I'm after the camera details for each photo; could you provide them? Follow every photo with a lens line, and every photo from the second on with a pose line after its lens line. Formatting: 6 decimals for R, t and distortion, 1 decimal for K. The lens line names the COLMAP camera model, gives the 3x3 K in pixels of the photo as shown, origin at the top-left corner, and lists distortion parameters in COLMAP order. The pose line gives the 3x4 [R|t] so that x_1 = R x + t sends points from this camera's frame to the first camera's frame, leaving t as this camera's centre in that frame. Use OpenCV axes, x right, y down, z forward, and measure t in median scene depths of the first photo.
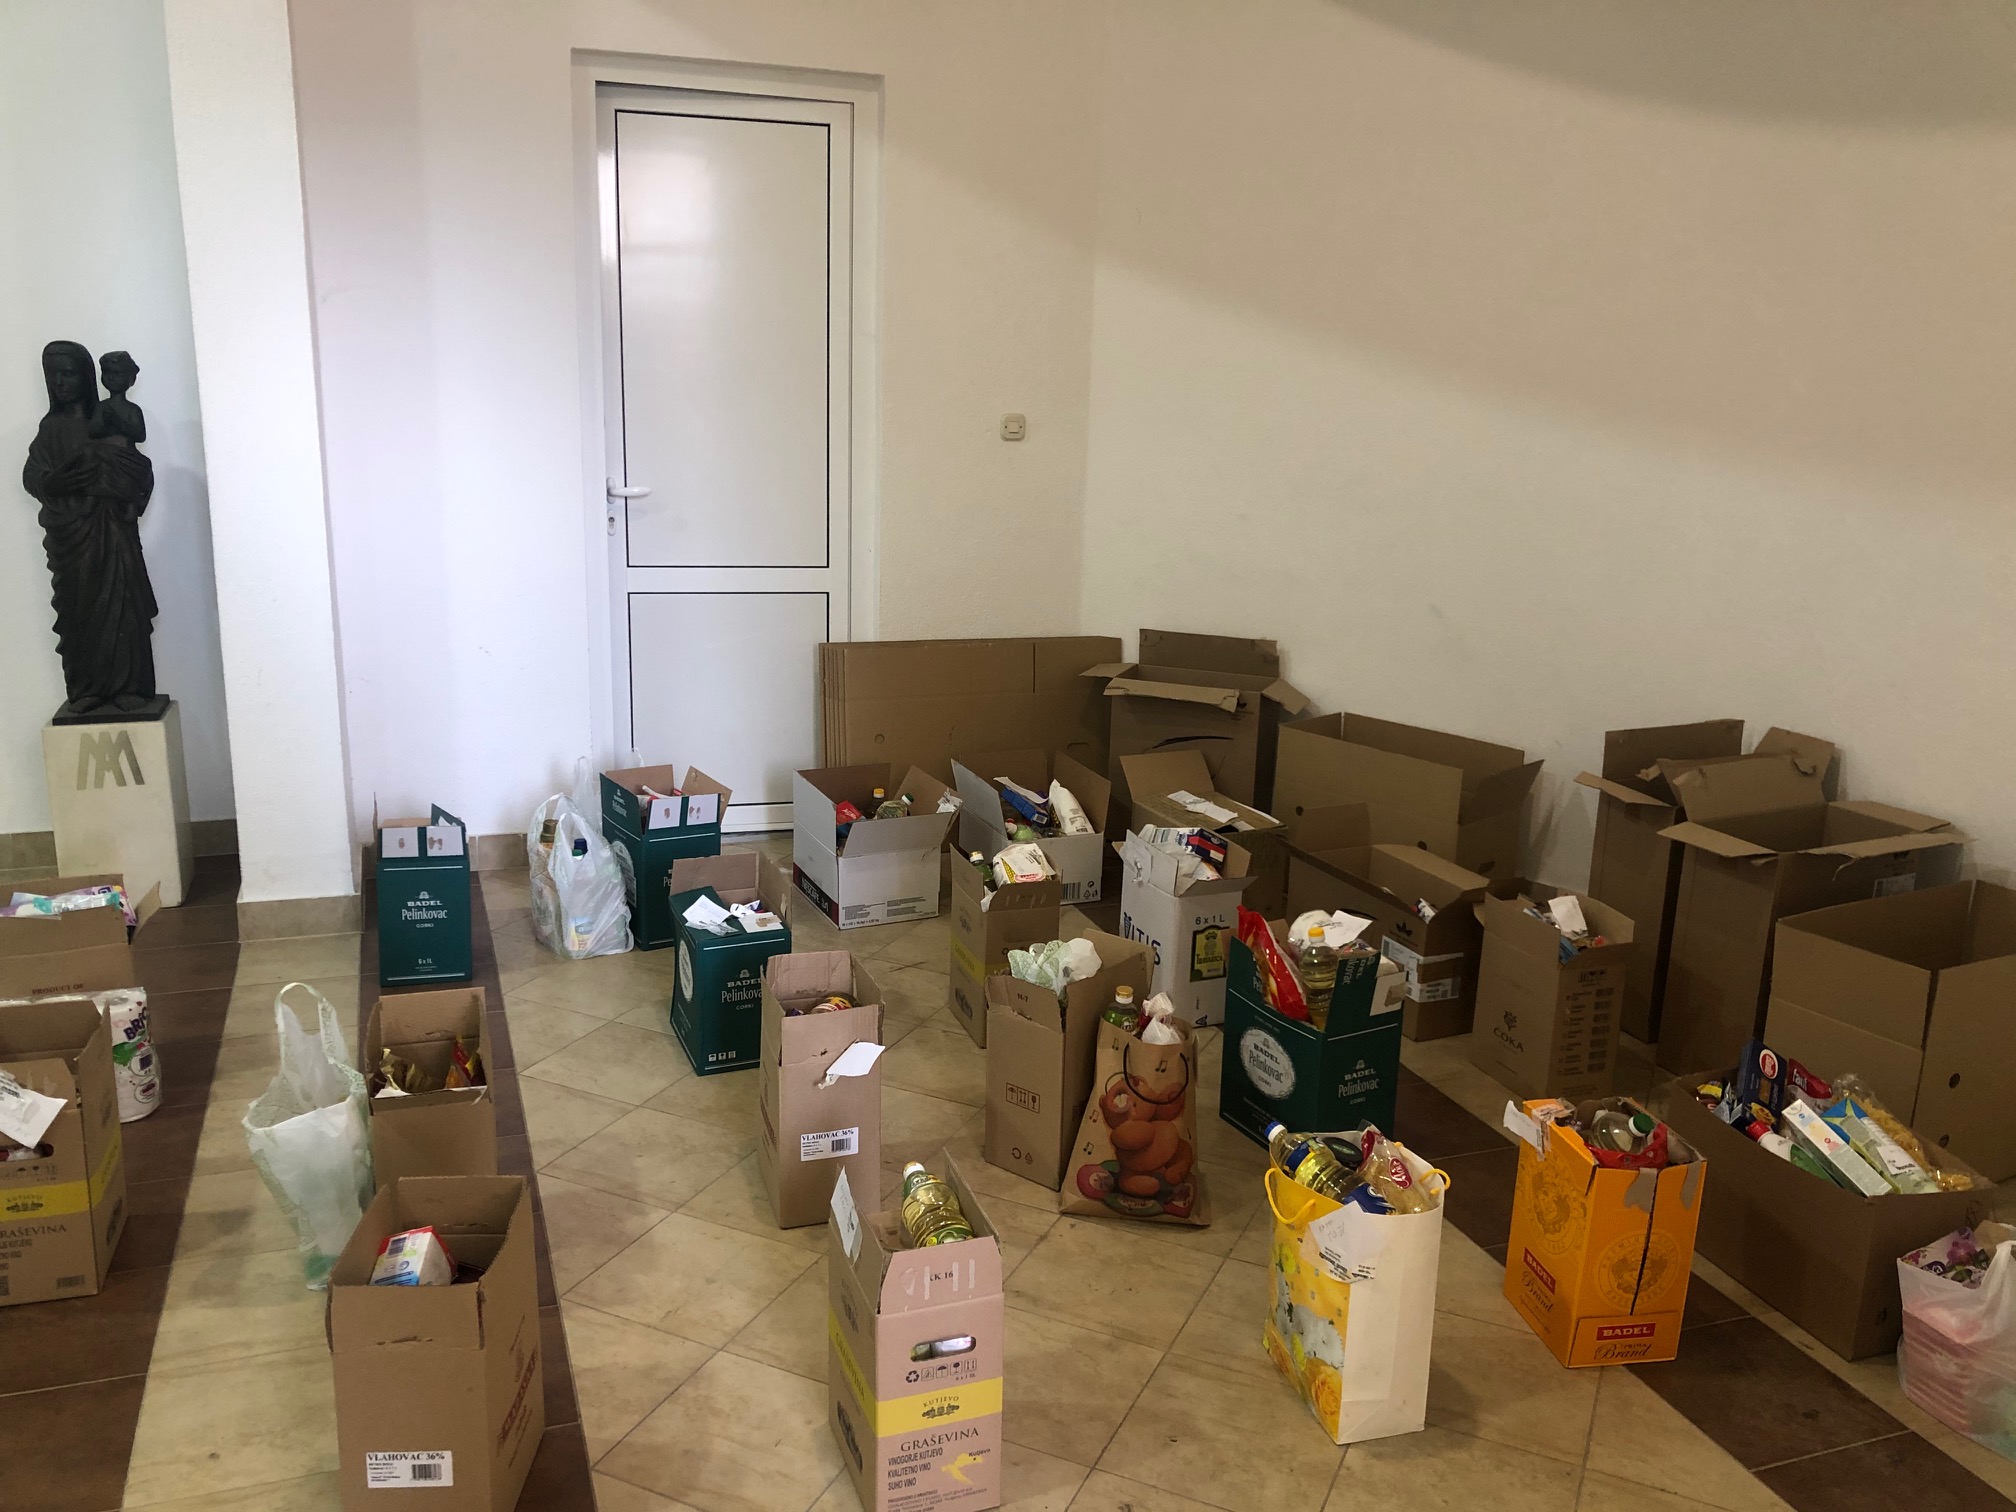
lens RADIAL K [[1656.3, 0, 1017.9], [0, 1656.3, 758.8], [0, 0, 1]] dist [0.042066, -0.032686]
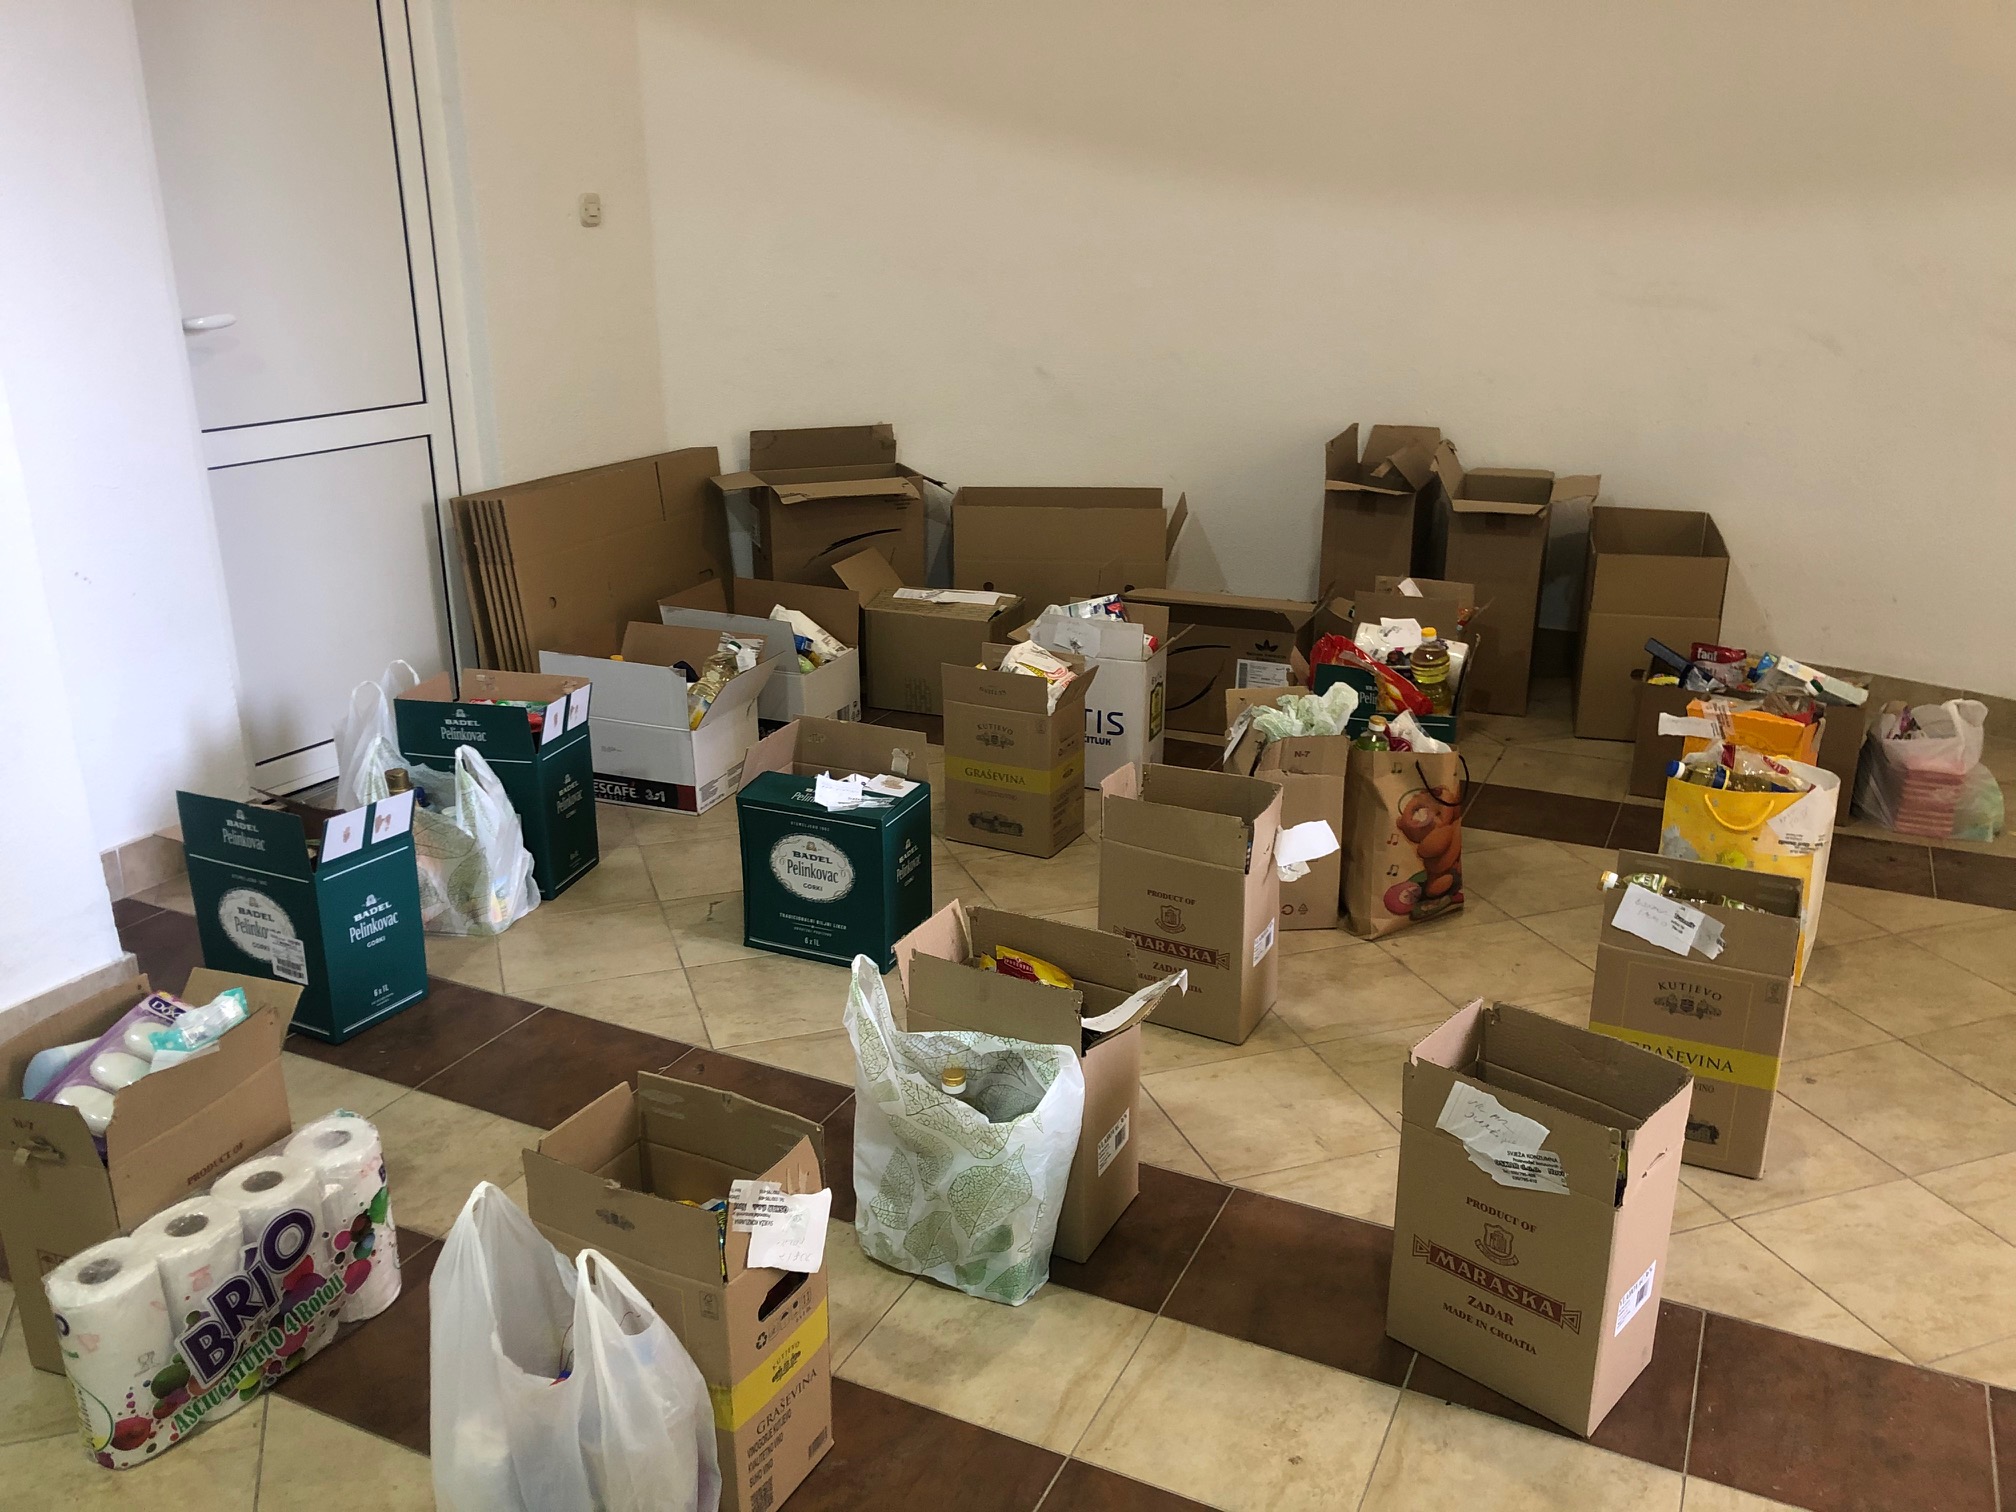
lens RADIAL K [[1656.3, 0, 1015.5], [0, 1656.3, 758.9], [0, 0, 1]] dist [0.042066, -0.032686]
pose [[0.715554, -0.259005, 0.648767, -0.563335], [0.190330, 0.965873, 0.175679, -0.045437], [-0.672129, -0.002227, 0.740431, 0.272159]]
